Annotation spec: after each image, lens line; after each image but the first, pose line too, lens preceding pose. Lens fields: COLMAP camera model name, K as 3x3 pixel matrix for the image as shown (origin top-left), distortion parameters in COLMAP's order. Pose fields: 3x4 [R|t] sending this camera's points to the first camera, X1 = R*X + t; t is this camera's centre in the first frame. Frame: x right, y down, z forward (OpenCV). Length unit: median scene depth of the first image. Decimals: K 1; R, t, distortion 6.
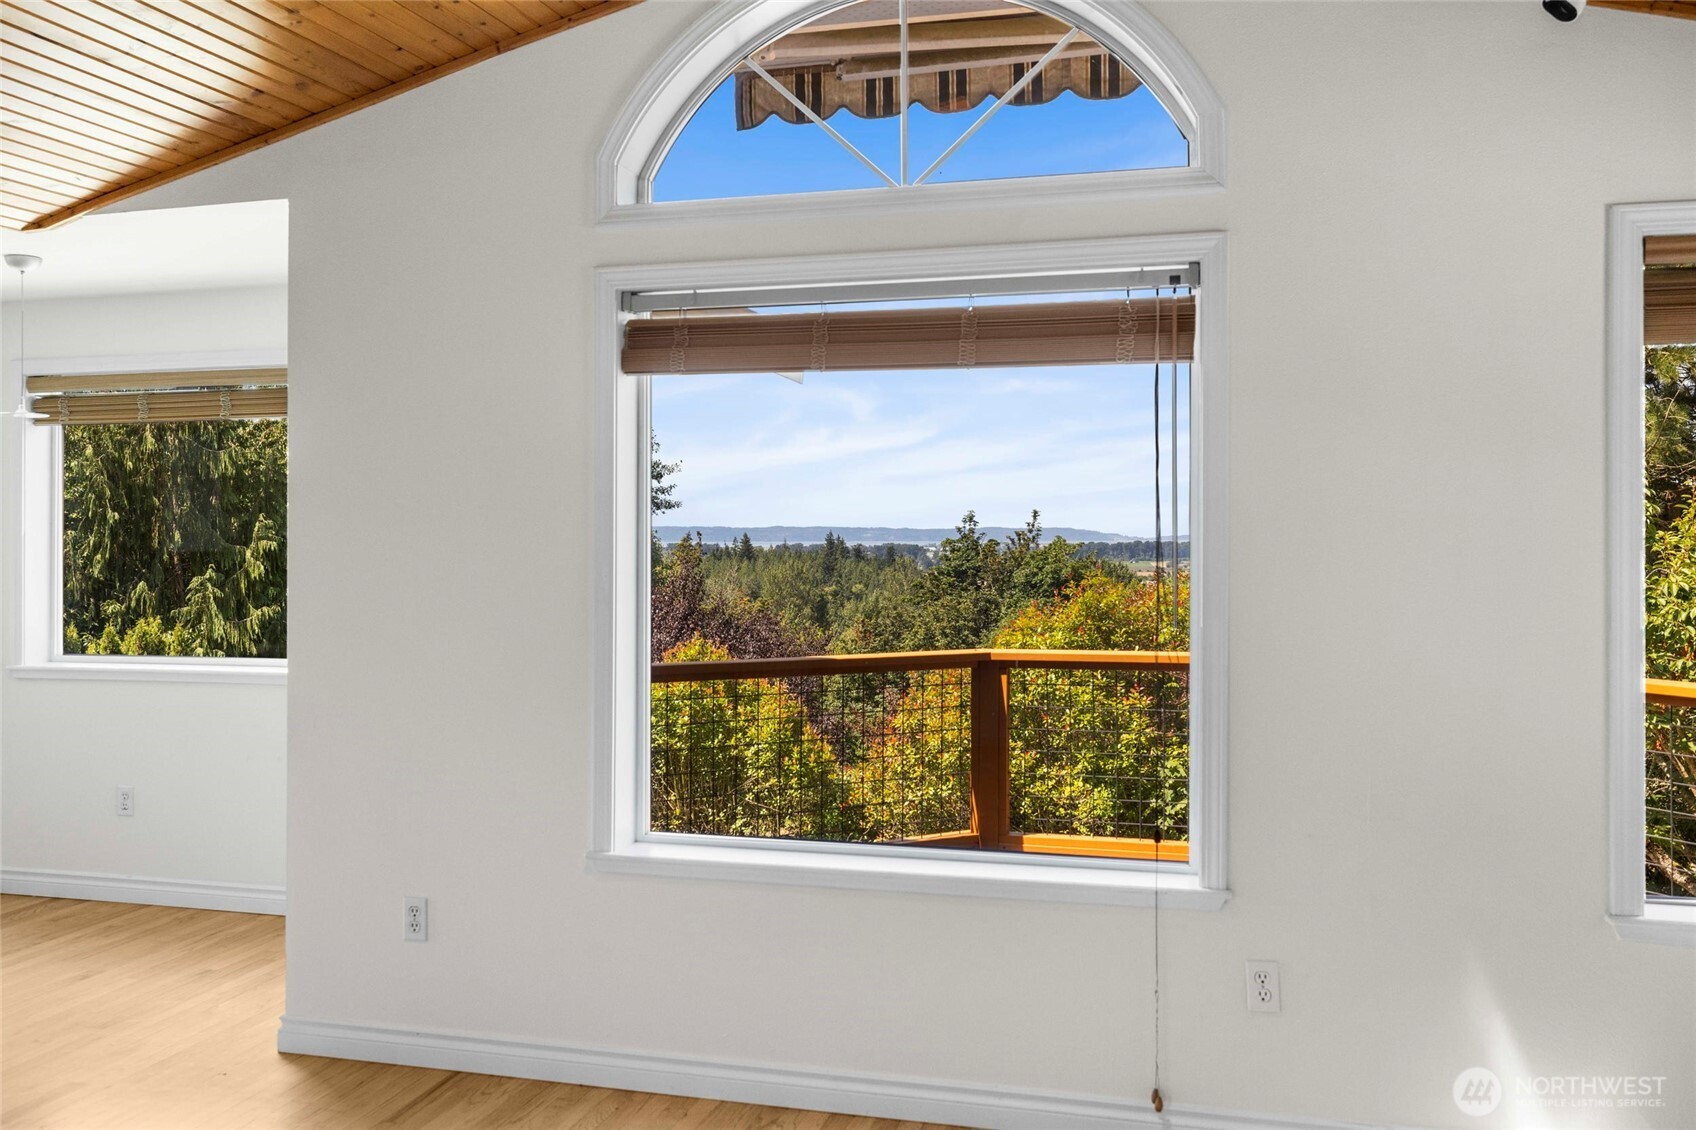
lens RADIAL K [[1471.8, 0, 844.0], [0, 1471.8, 517.1], [0, 0, 1]] dist [-0.008234, -0.002721]
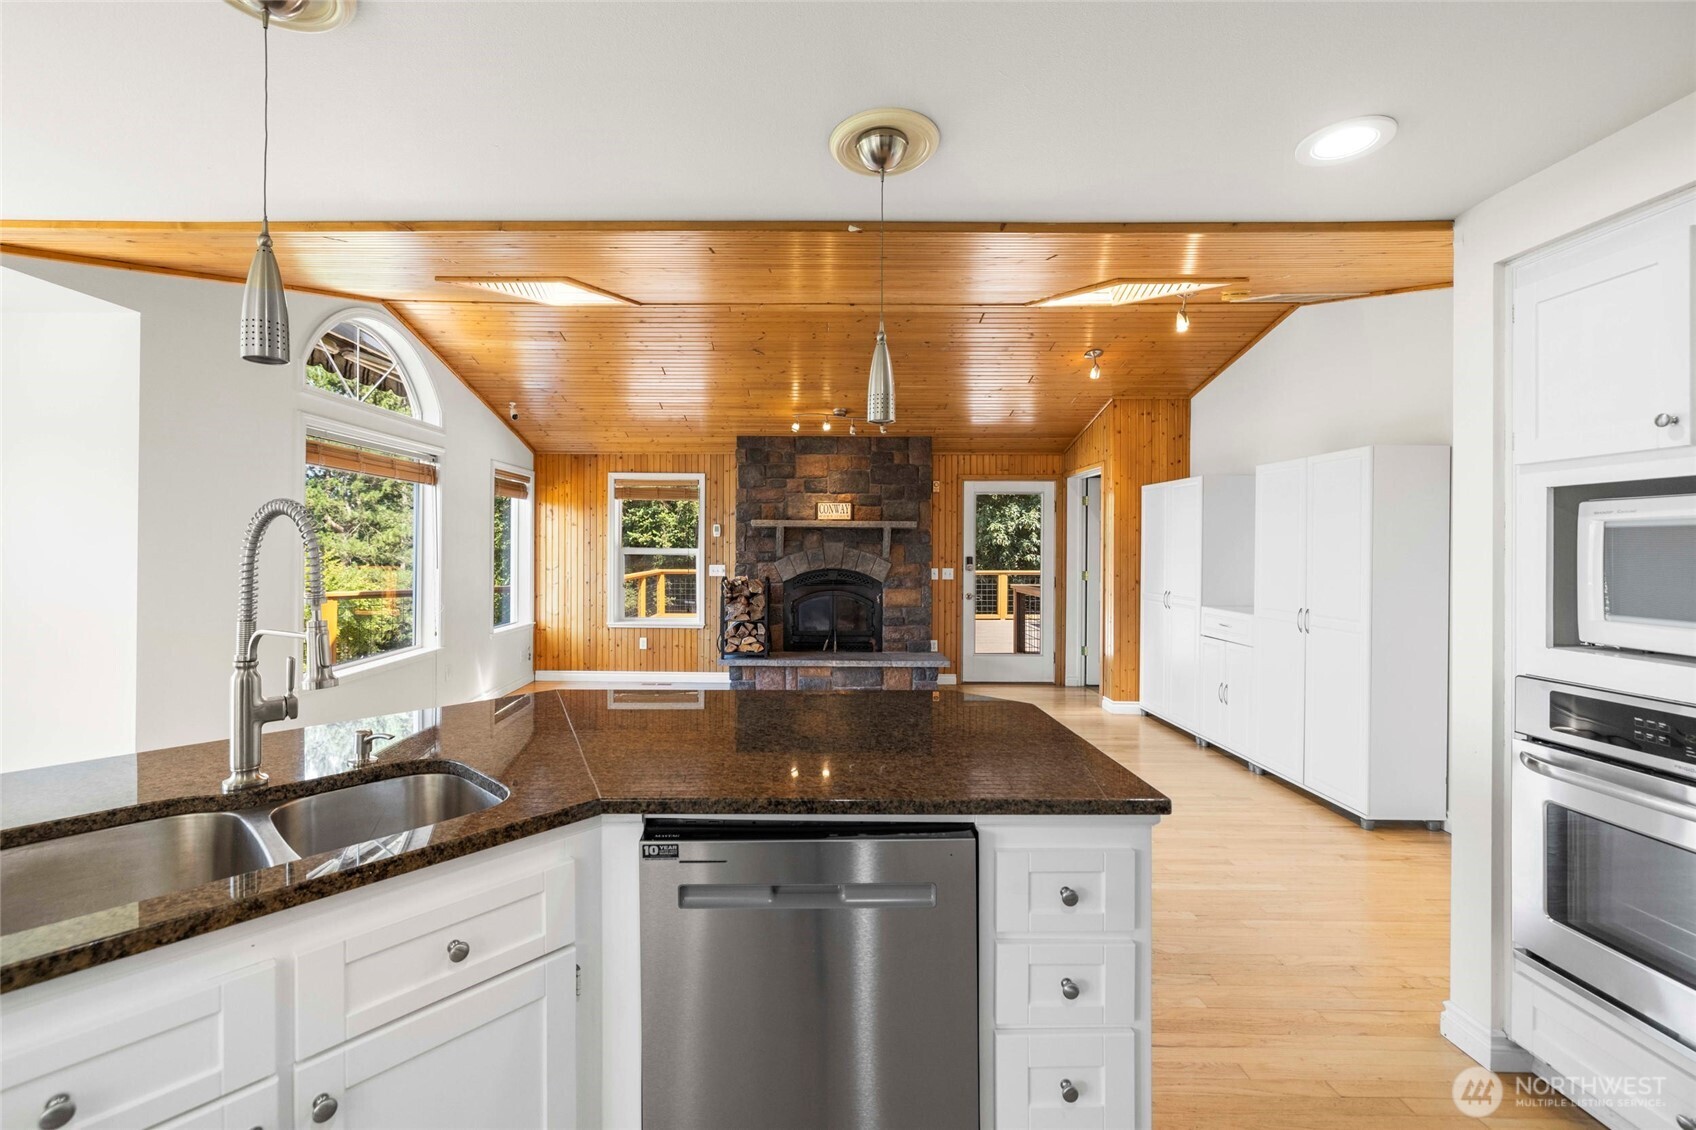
lens RADIAL K [[714.9, 0, 817.2], [0, 714.9, 544.7], [0, 0, 1]] dist [0.000529, 0.001214]
pose [[-0.271259, 0.000094, 0.962507, -0.433866], [-0.014775, 0.999882, -0.004262, 0.004885], [-0.962393, -0.015377, -0.271225, 0.179163]]
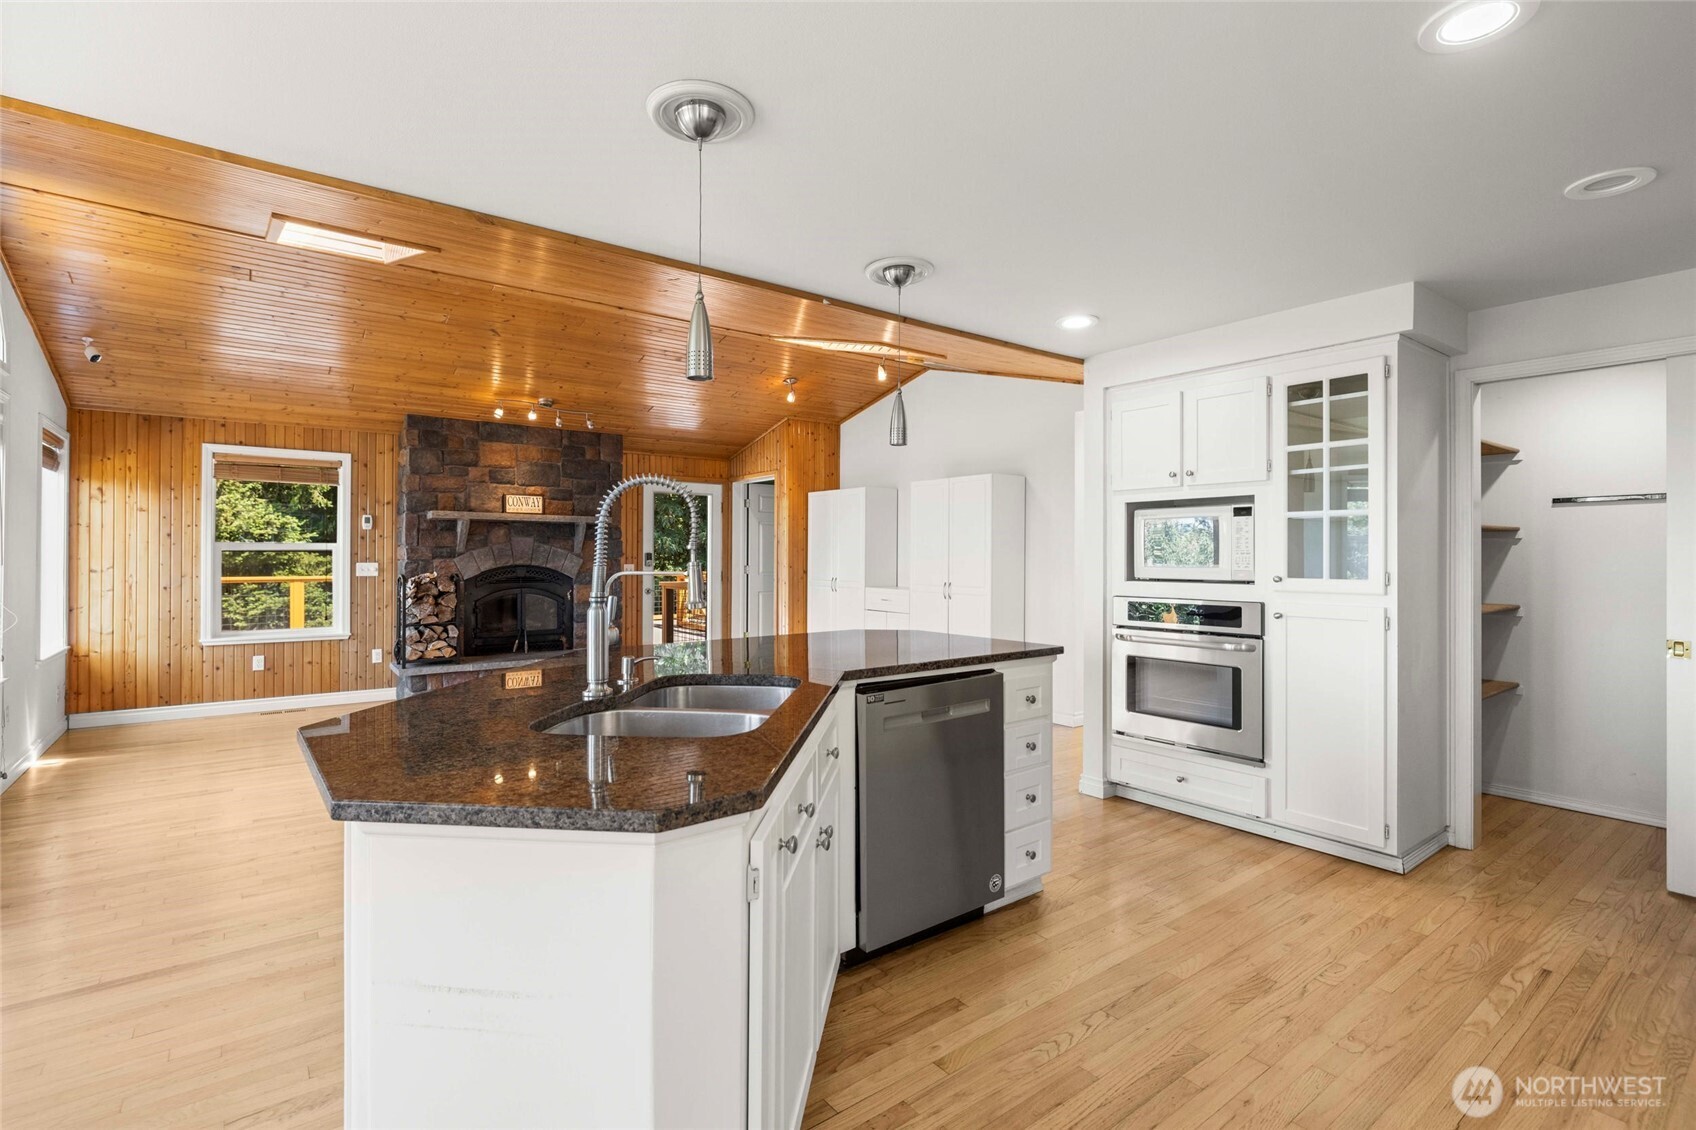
lens RADIAL K [[772.7, 0, 846.8], [0, 772.7, 551.6], [0, 0, 1]] dist [-0.015942, 0.002836]
pose [[-0.798737, 0.000180, 0.601680, -0.434643], [-0.009316, 0.999876, -0.012665, 0.016553], [-0.601608, -0.015721, -0.798637, 0.331521]]
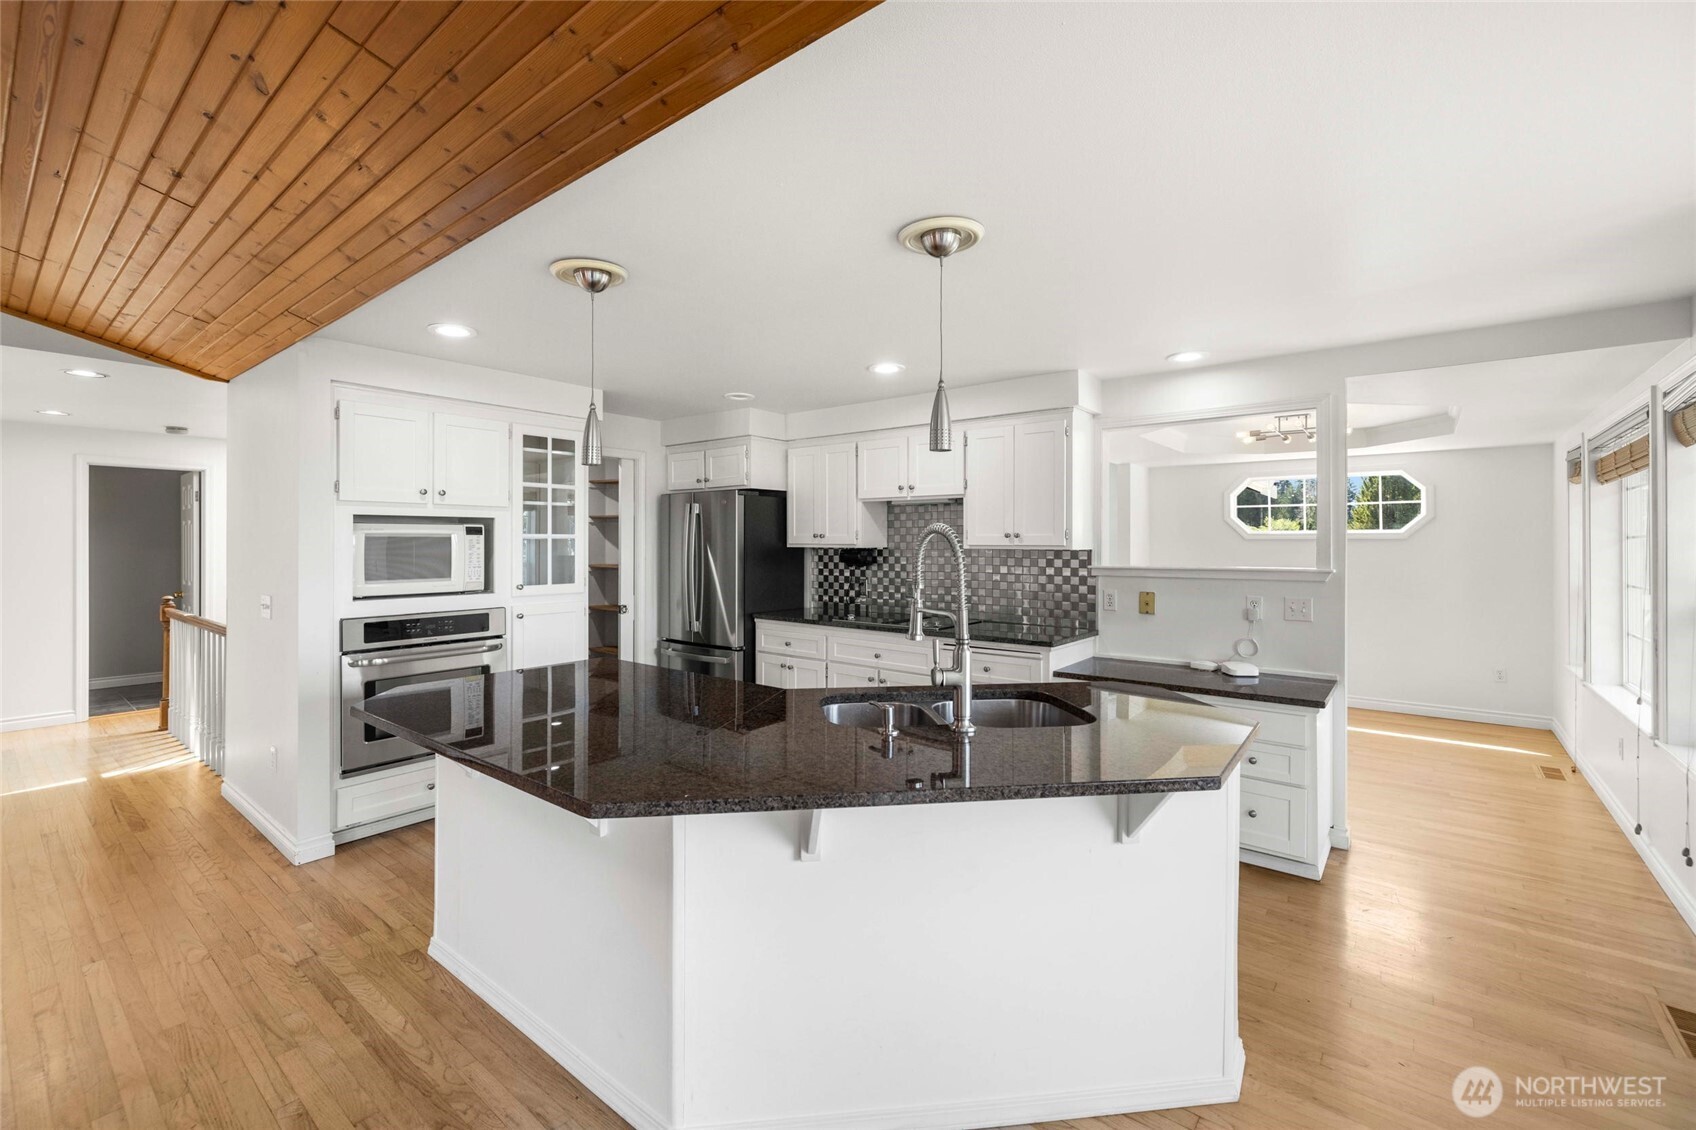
lens RADIAL K [[714.9, 0, 831.9], [0, 714.9, 540.2], [0, 0, 1]] dist [0.000529, 0.001214]
pose [[-0.407154, -0.004298, -0.913349, -0.144920], [0.009026, 0.999921, -0.008729, 0.004130], [0.913315, -0.011798, -0.407083, 0.275935]]
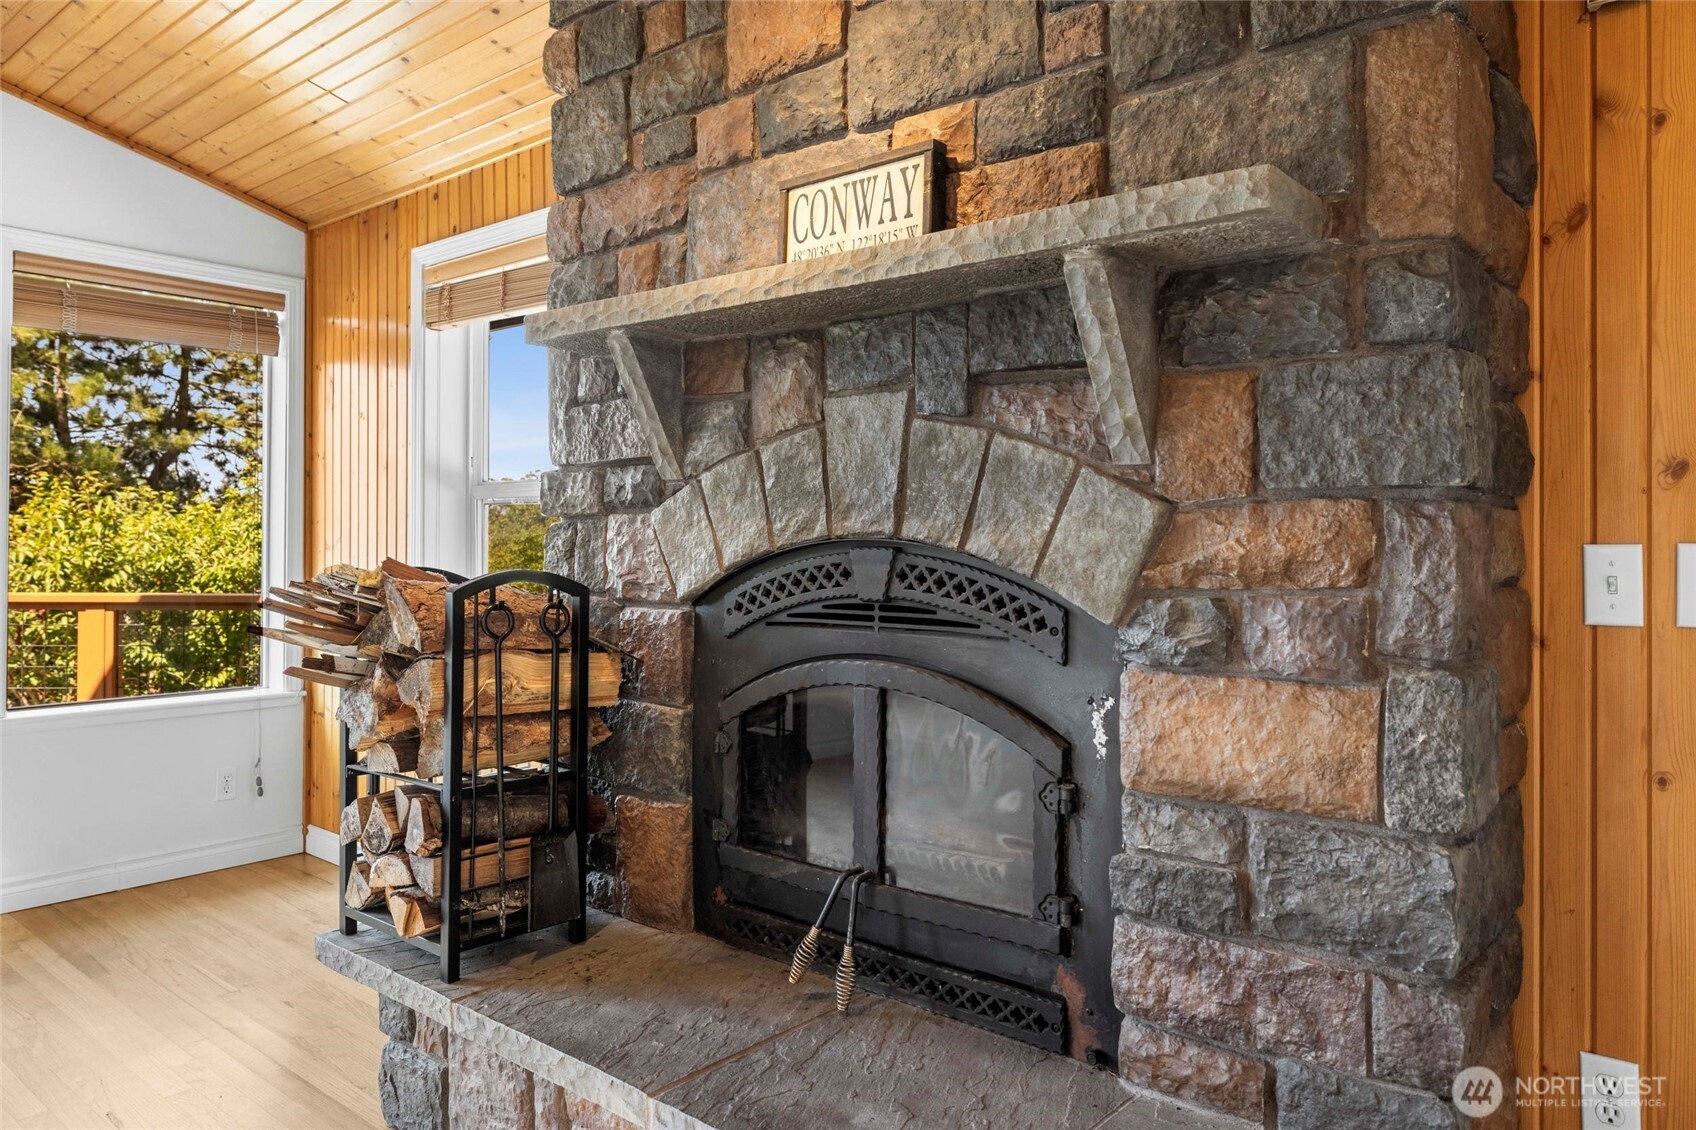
lens RADIAL K [[1169.3, 0, 829.8], [0, 1169.3, 536.3], [0, 0, 1]] dist [0.004845, -0.006315]
pose [[0.433870, 0.006203, 0.900954, -0.037986], [-0.014215, 0.999899, -0.000039, 0.021378], [-0.900864, -0.012790, 0.433914, -0.060937]]
